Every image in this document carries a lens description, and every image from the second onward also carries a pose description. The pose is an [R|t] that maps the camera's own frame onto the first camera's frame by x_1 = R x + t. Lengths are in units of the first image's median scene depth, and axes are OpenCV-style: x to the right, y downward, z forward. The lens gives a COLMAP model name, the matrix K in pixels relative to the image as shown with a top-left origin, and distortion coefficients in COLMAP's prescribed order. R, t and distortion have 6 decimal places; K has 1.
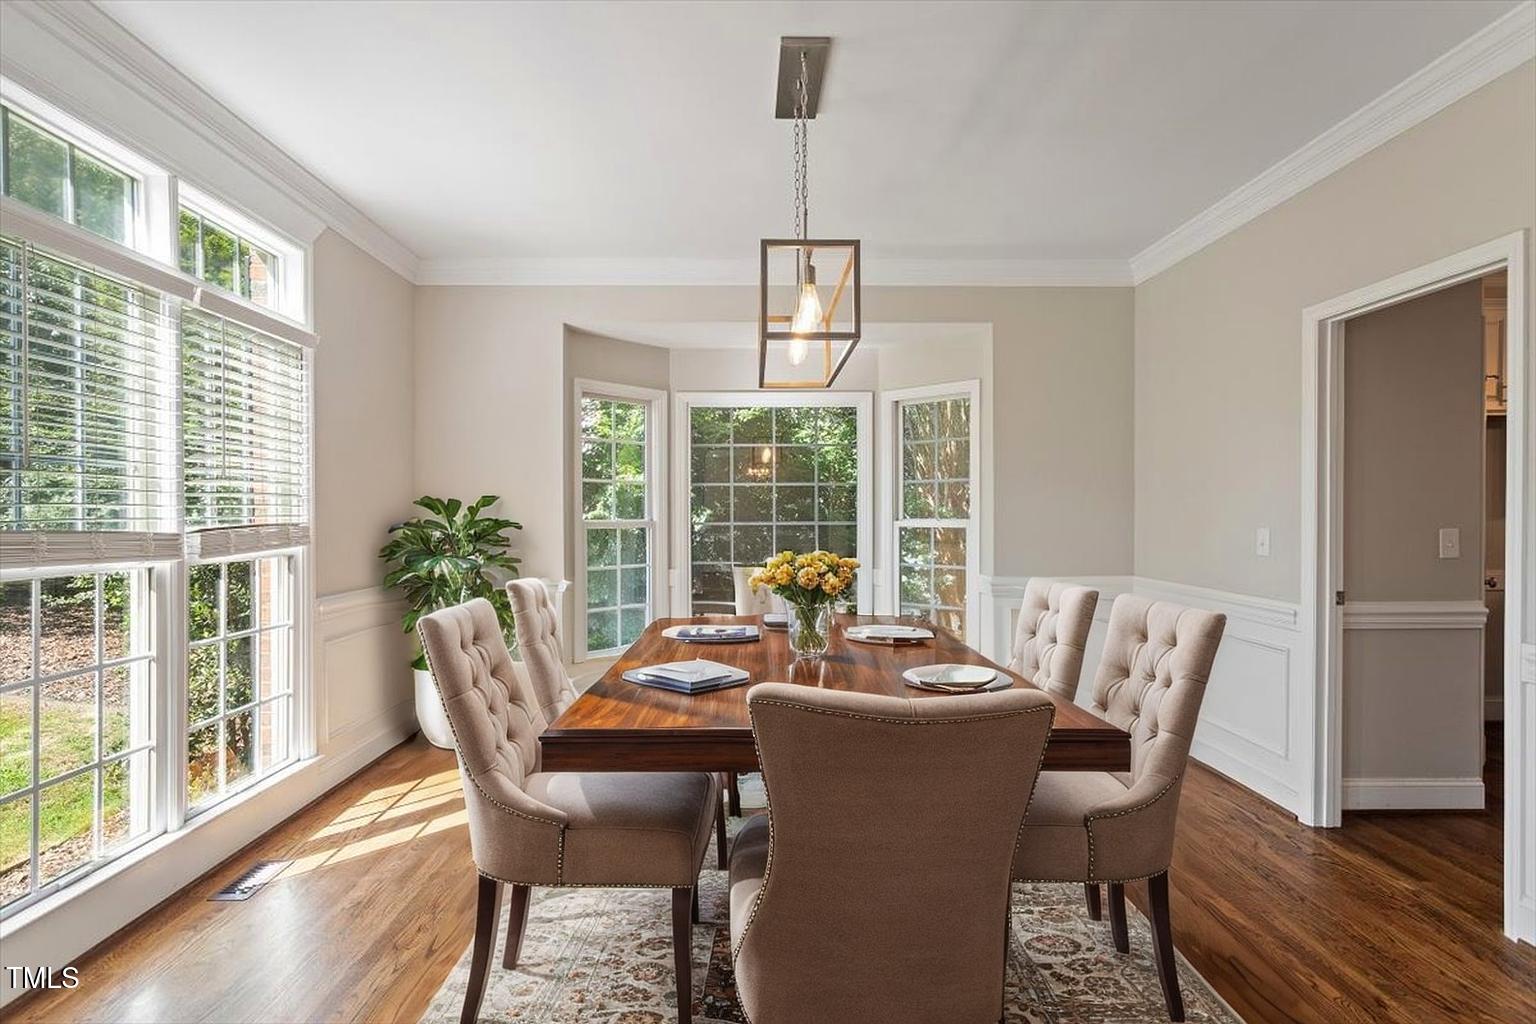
lens RADIAL K [[730.7, 0, 768.4], [0, 730.7, 513.6], [0, 0, 1]] dist [0.002550, 0.000514]
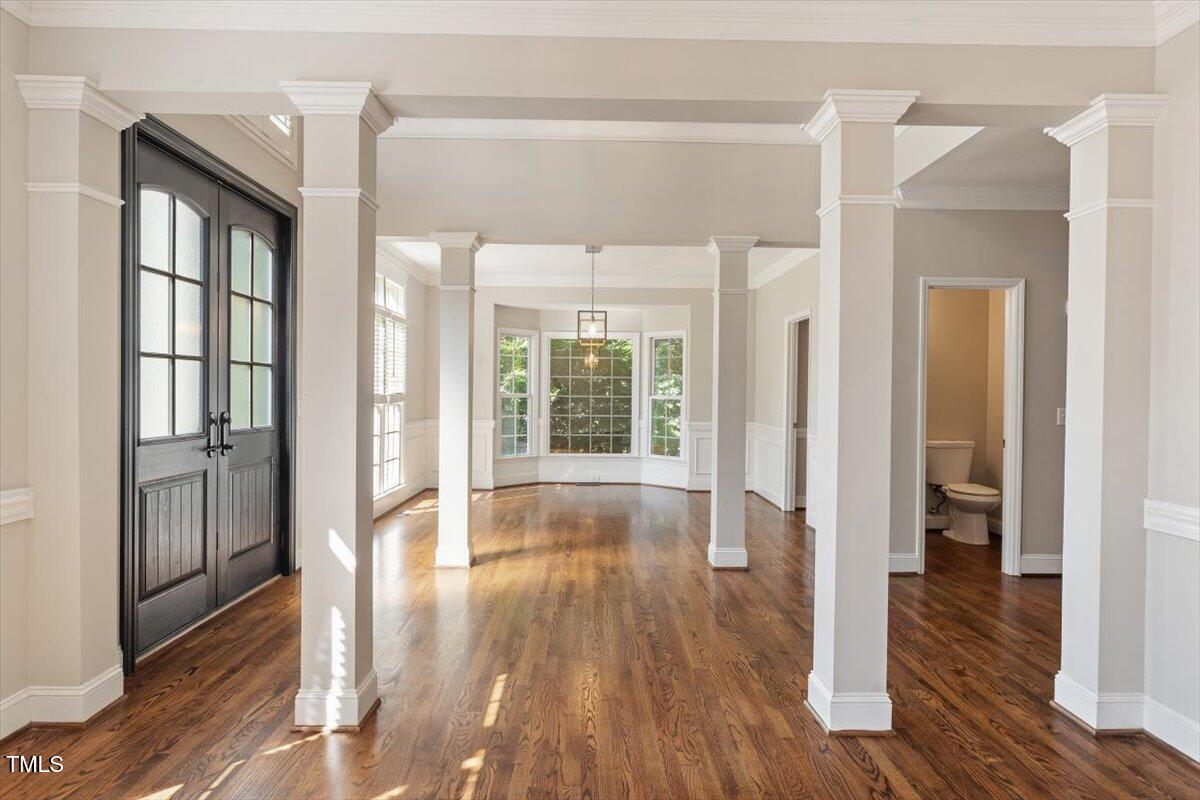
lens RADIAL K [[709.3, 0, 599.9], [0, 709.3, 399.2], [0, 0, 1]] dist [-0.001098, 0.001381]
pose [[0.999825, 0.014479, -0.011881, 0.058672], [-0.014389, 0.999868, 0.007557, 0.006186], [0.011989, -0.007385, 0.999901, -0.989863]]
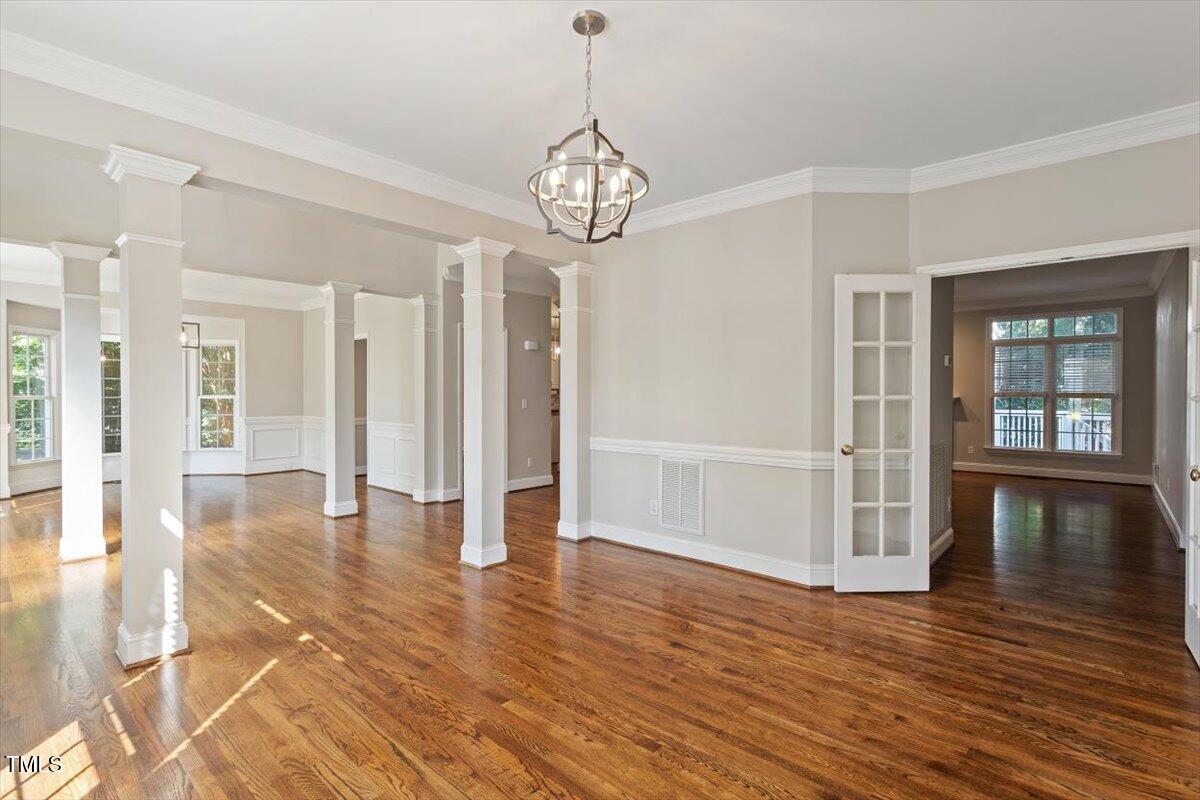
lens RADIAL K [[570.9, 0, 602.9], [0, 570.9, 397.3], [0, 0, 1]] dist [0.002550, 0.000514]
pose [[0.676167, -0.001445, 0.736747, -0.291328], [-0.001407, 0.999994, 0.003252, 0.006578], [-0.736747, -0.003236, 0.676160, -1.159928]]
